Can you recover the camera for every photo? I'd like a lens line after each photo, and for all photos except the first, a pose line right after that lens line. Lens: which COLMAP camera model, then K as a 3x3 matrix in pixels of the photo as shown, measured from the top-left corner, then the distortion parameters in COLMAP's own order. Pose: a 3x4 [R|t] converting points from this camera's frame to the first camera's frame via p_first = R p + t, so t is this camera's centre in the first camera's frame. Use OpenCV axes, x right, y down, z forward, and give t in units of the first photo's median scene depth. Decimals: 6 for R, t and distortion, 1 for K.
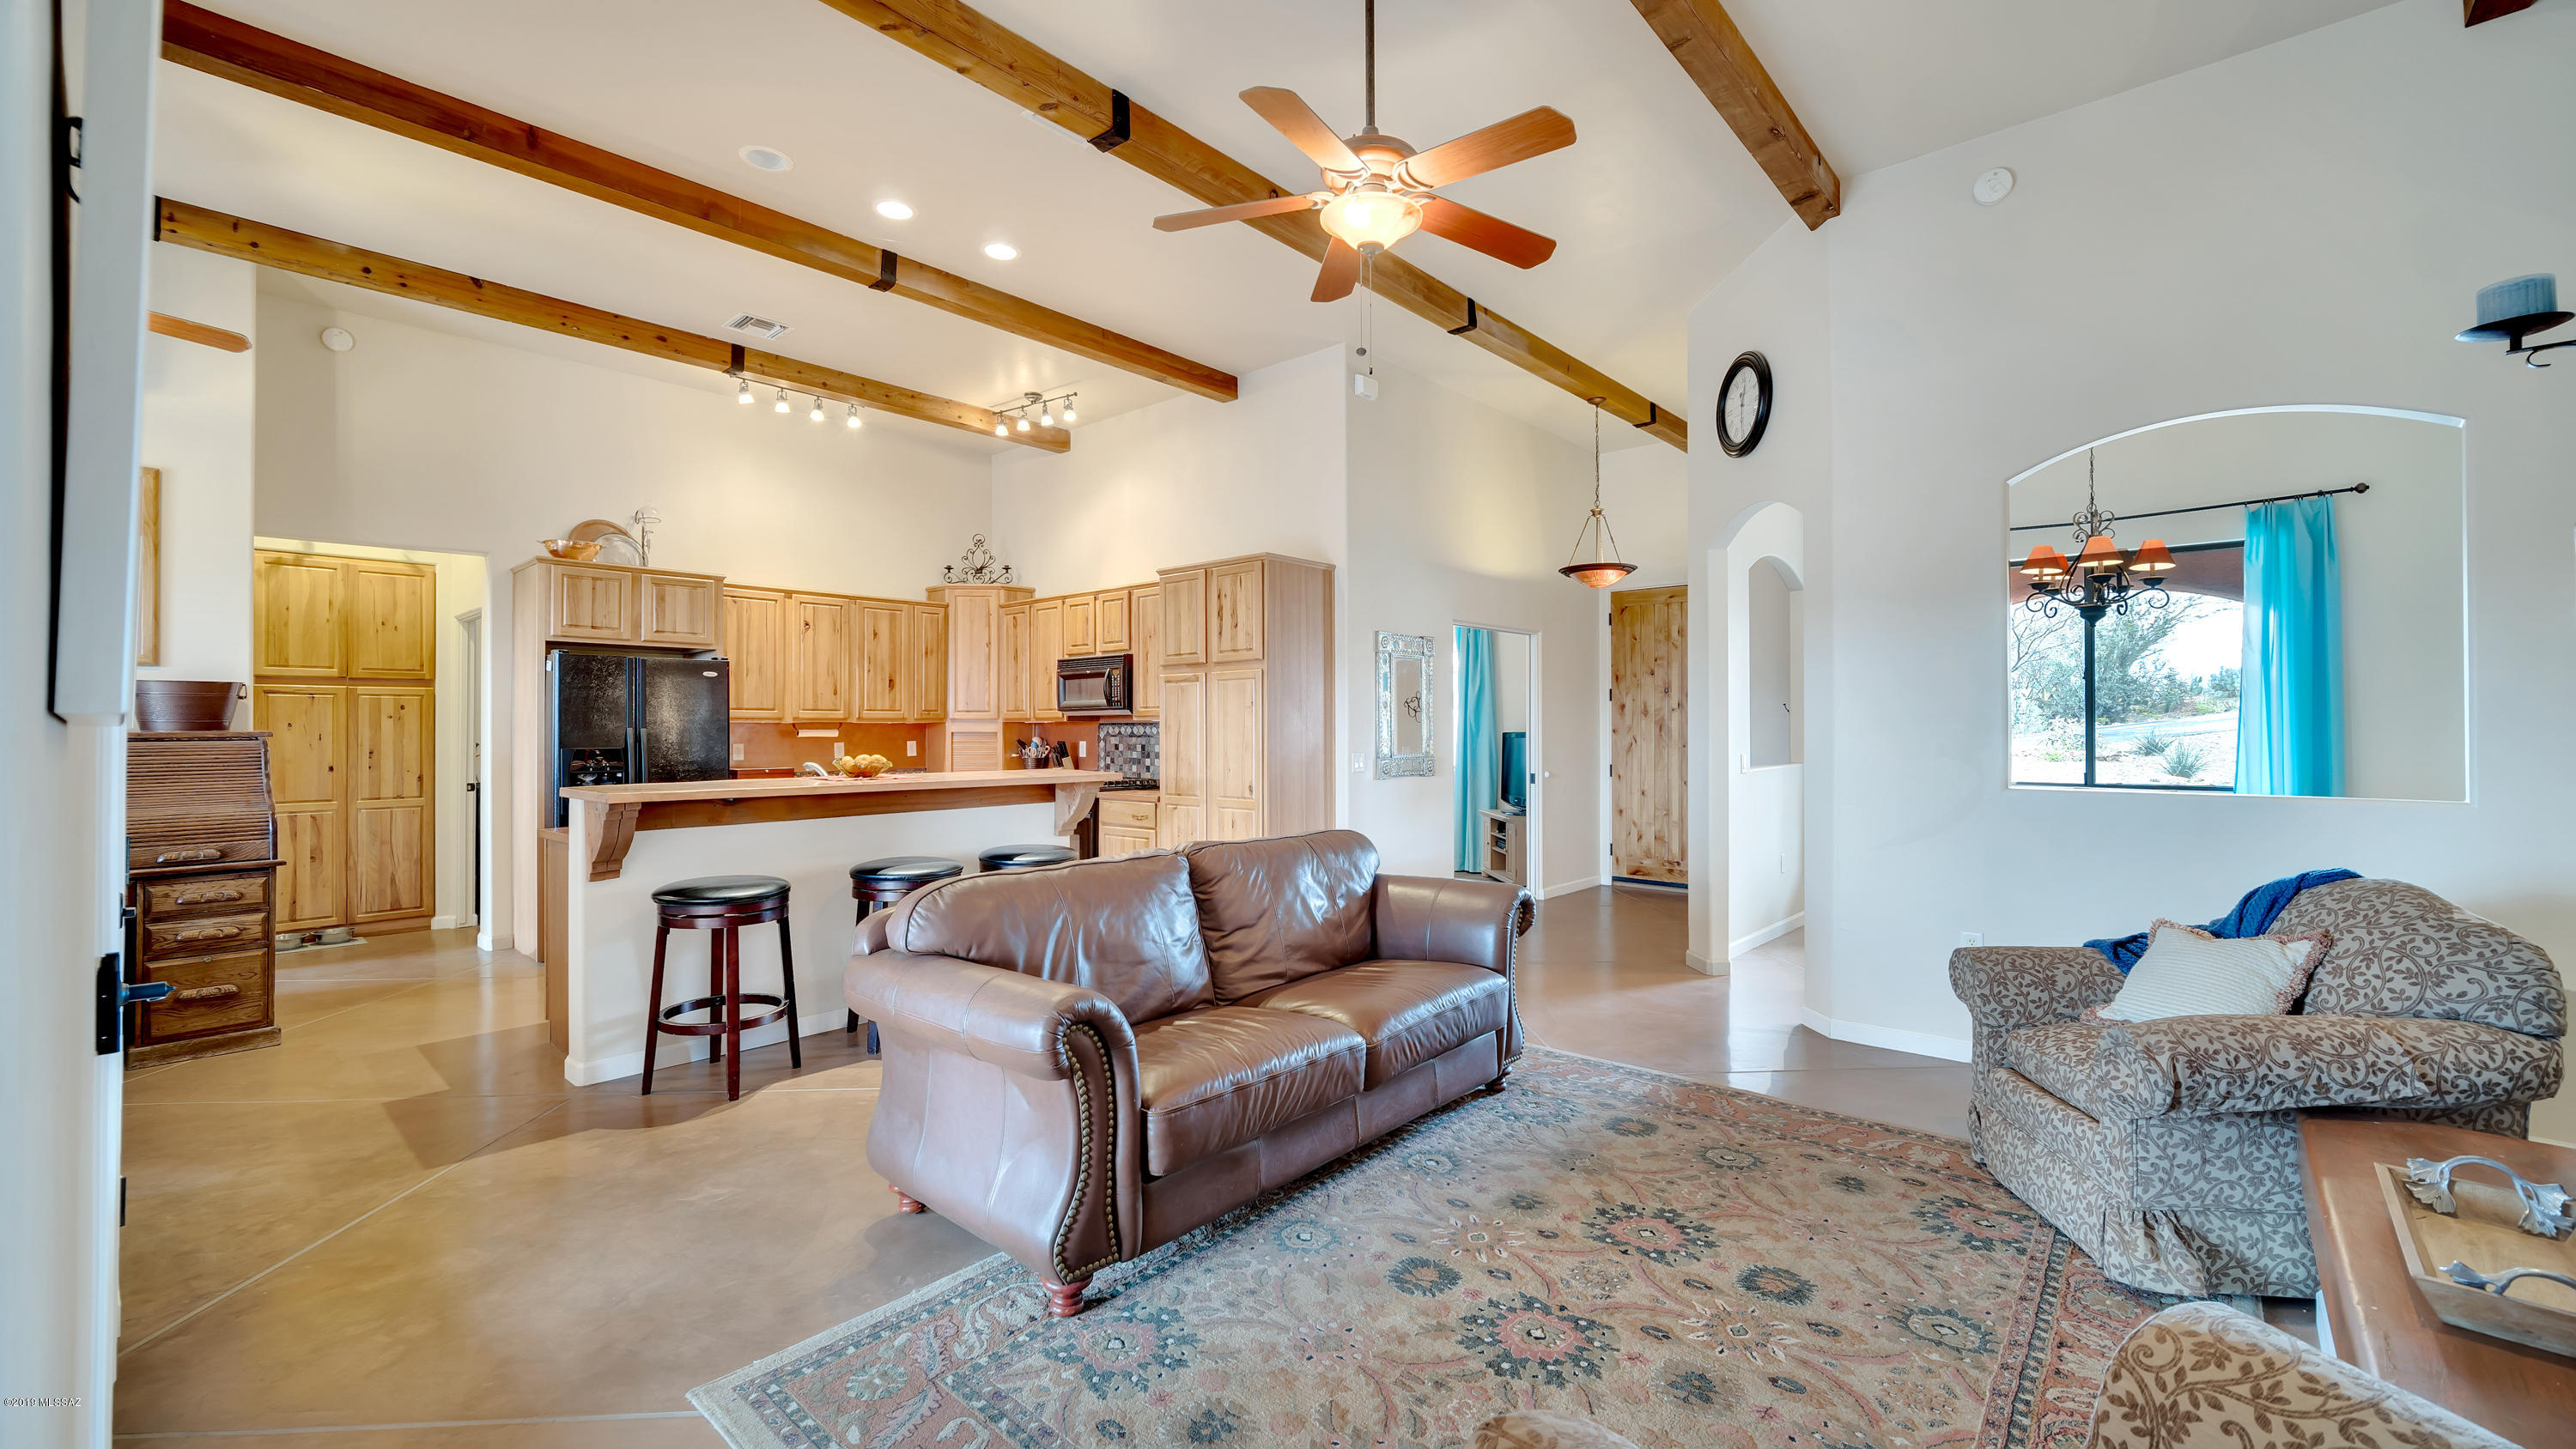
lens RADIAL K [[1024.2, 0, 1284.4], [0, 1024.2, 721.6], [0, 0, 1]] dist [0.001030, 0.000048]
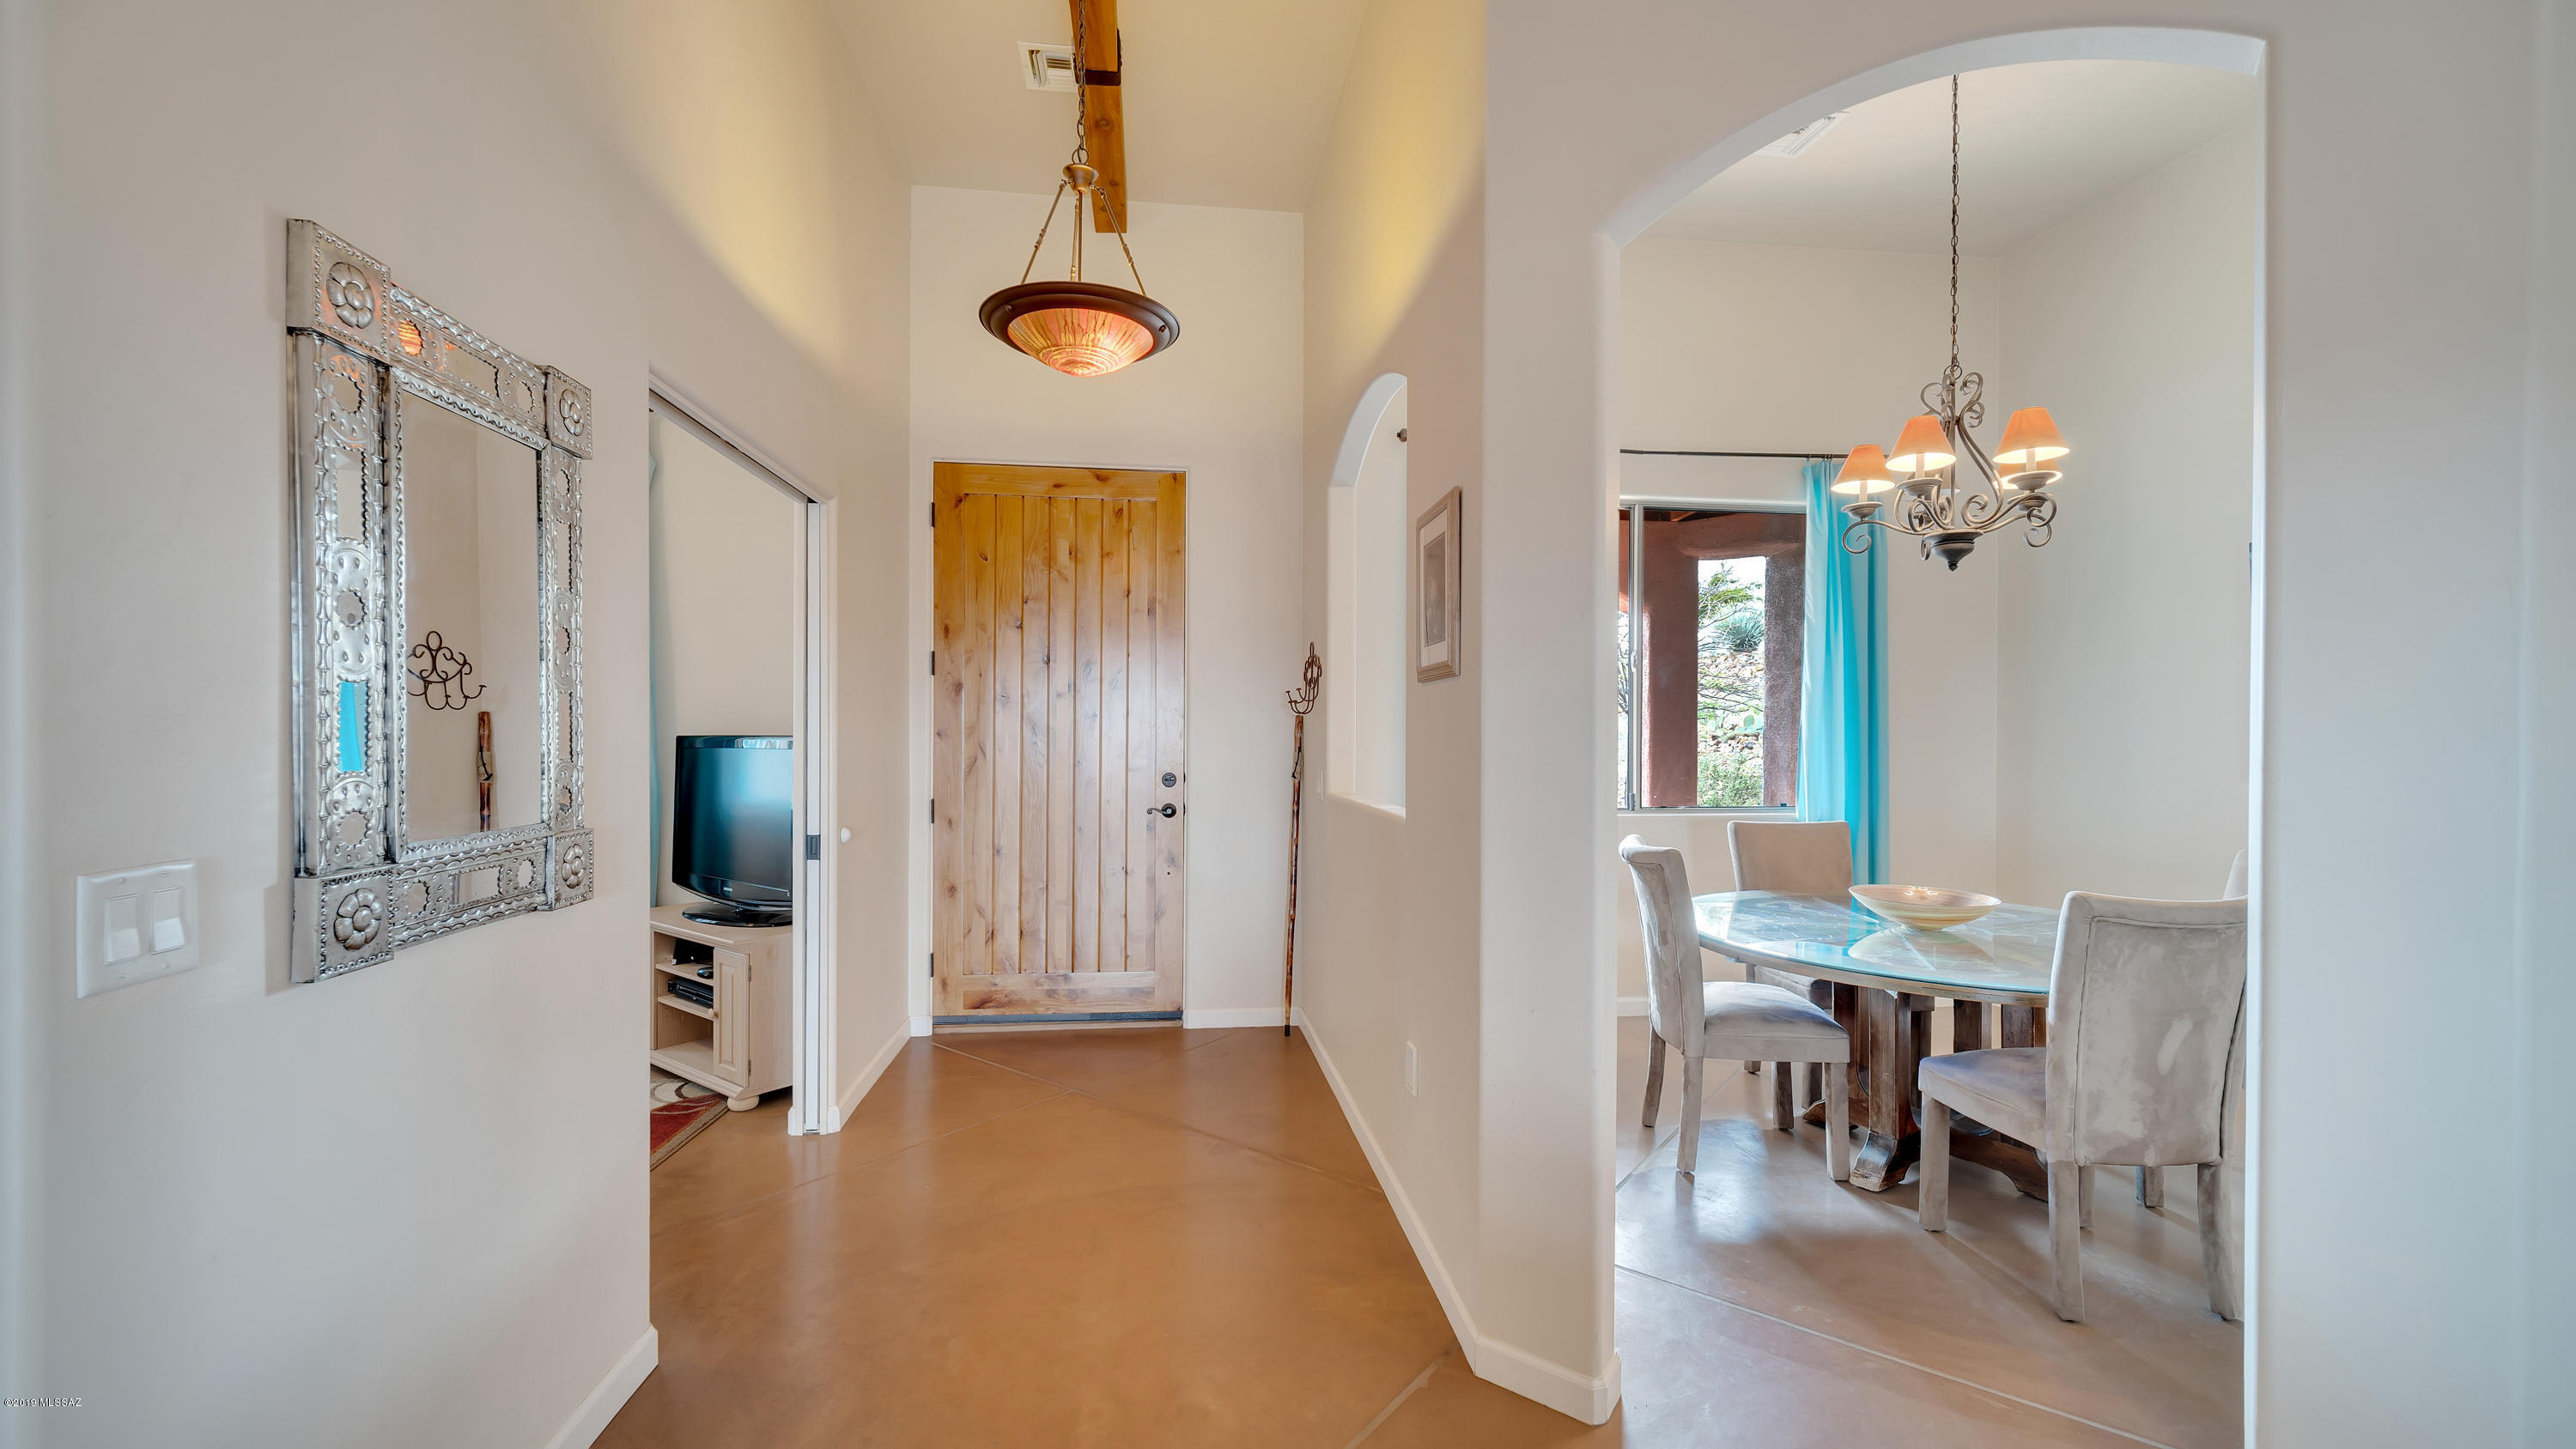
lens RADIAL K [[1024.2, 0, 1284.4], [0, 1024.2, 721.6], [0, 0, 1]] dist [0.001030, 0.000048]
pose [[0.656805, 0.009889, 0.753995, 0.048942], [-0.012295, 0.999922, -0.002404, 0.002631], [-0.753960, -0.007691, 0.656875, 0.534945]]
